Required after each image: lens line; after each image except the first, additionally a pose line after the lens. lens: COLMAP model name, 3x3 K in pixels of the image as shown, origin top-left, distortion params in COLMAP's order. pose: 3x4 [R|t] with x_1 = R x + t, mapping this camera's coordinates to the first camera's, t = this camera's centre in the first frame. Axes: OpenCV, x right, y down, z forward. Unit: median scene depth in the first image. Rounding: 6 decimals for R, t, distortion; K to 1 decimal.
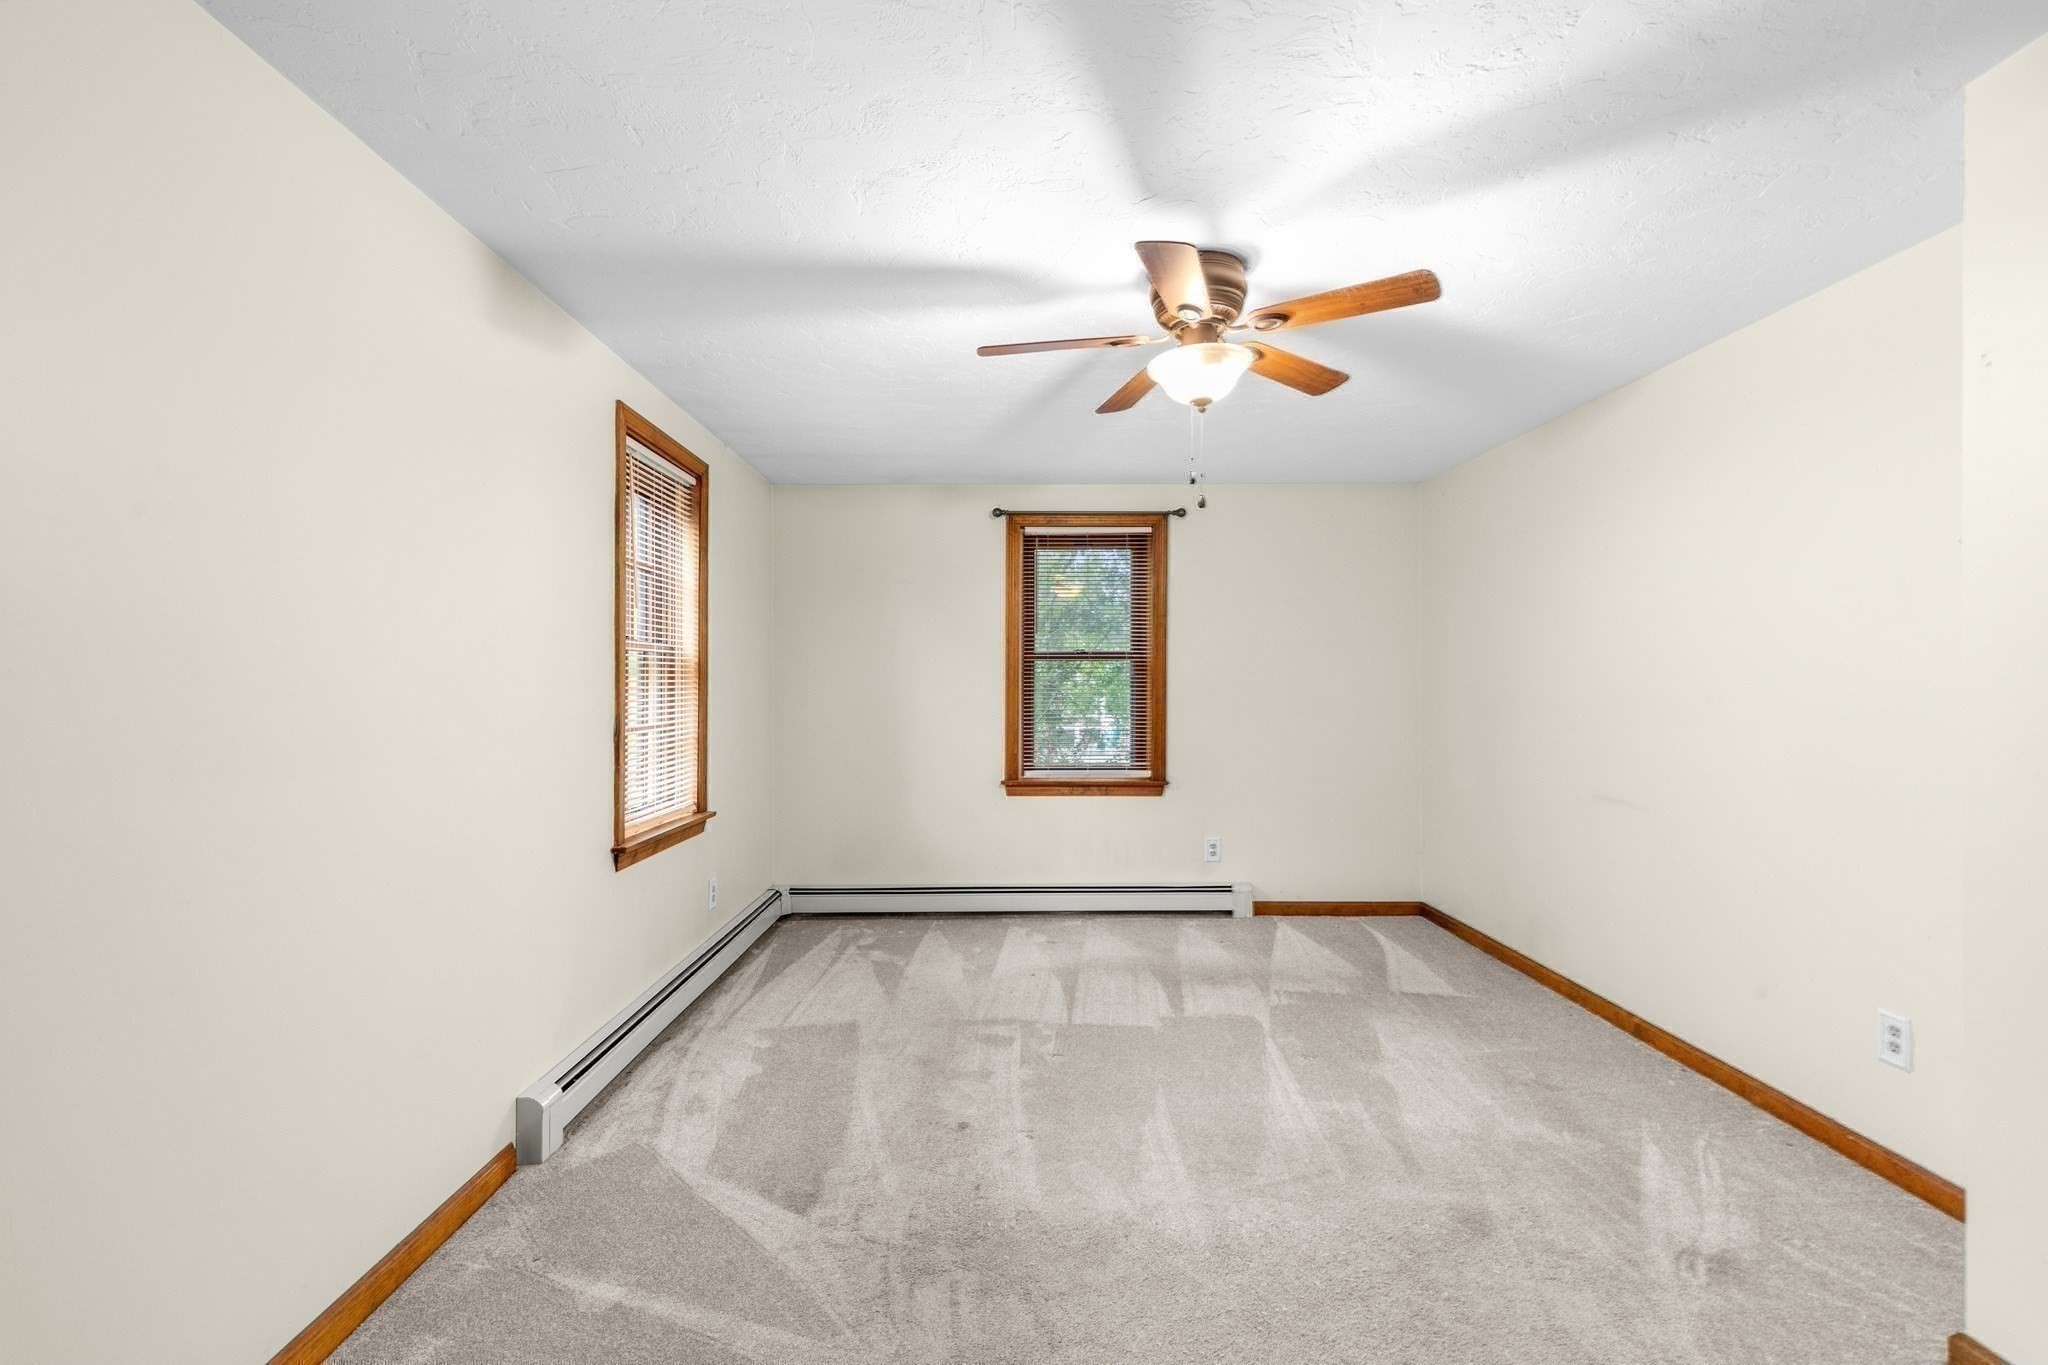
lens RADIAL K [[938.8, 0, 1032.2], [0, 938.8, 687.4], [0, 0, 1]] dist [0.011045, -0.001345]
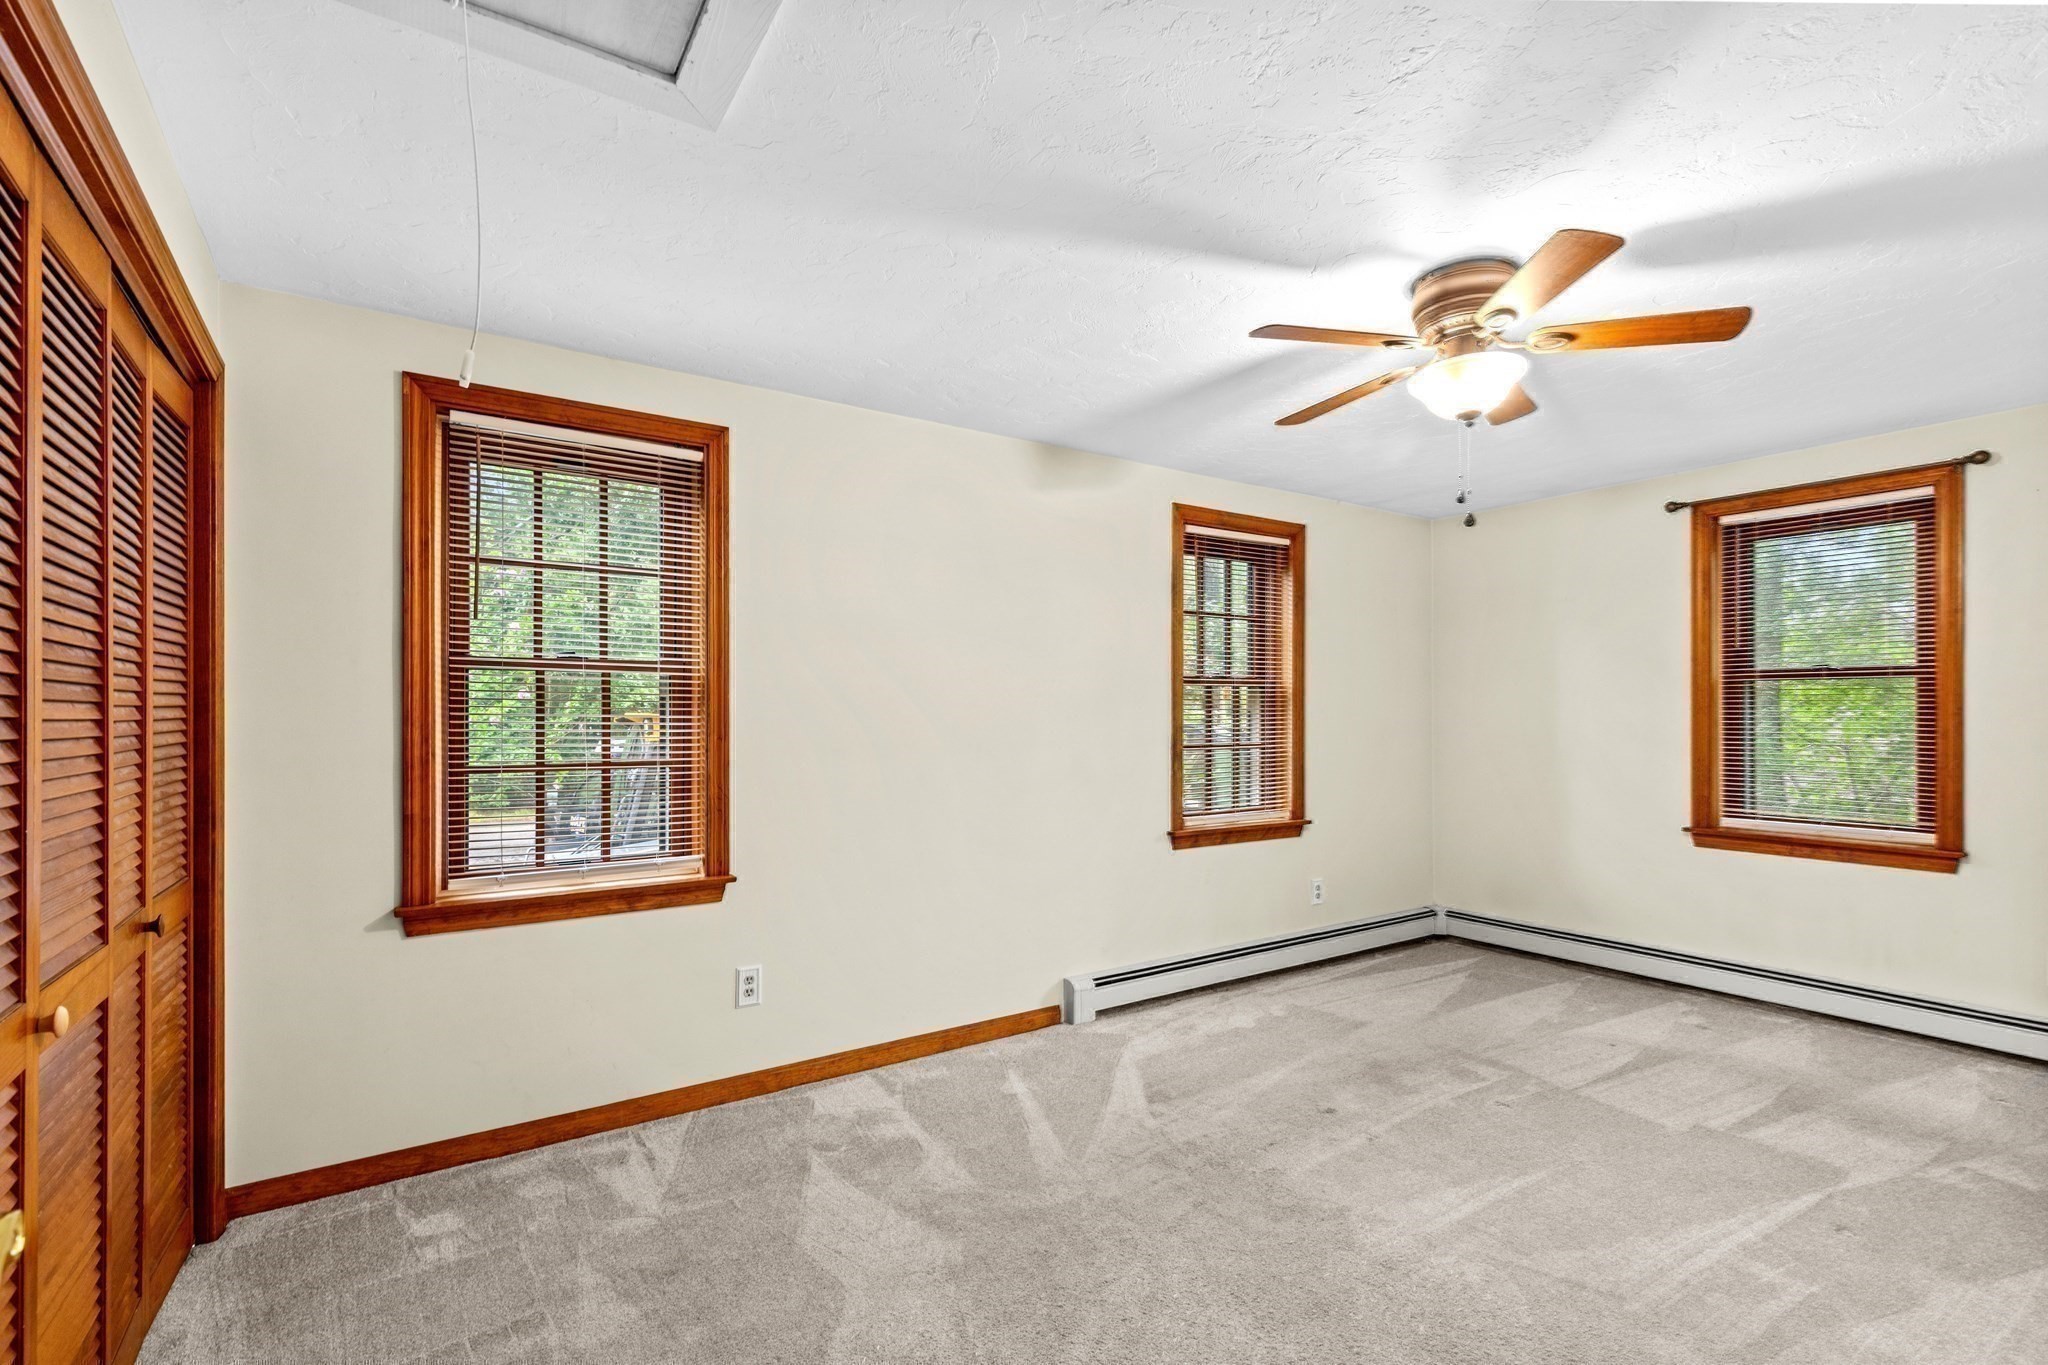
lens RADIAL K [[938.8, 0, 1014.1], [0, 938.8, 698.2], [0, 0, 1]] dist [0.011045, -0.001345]
pose [[0.543003, -0.011822, -0.839647, 0.484475], [-0.003231, 0.999864, -0.016168, 0.001015], [0.839724, 0.011492, 0.542891, 0.062020]]
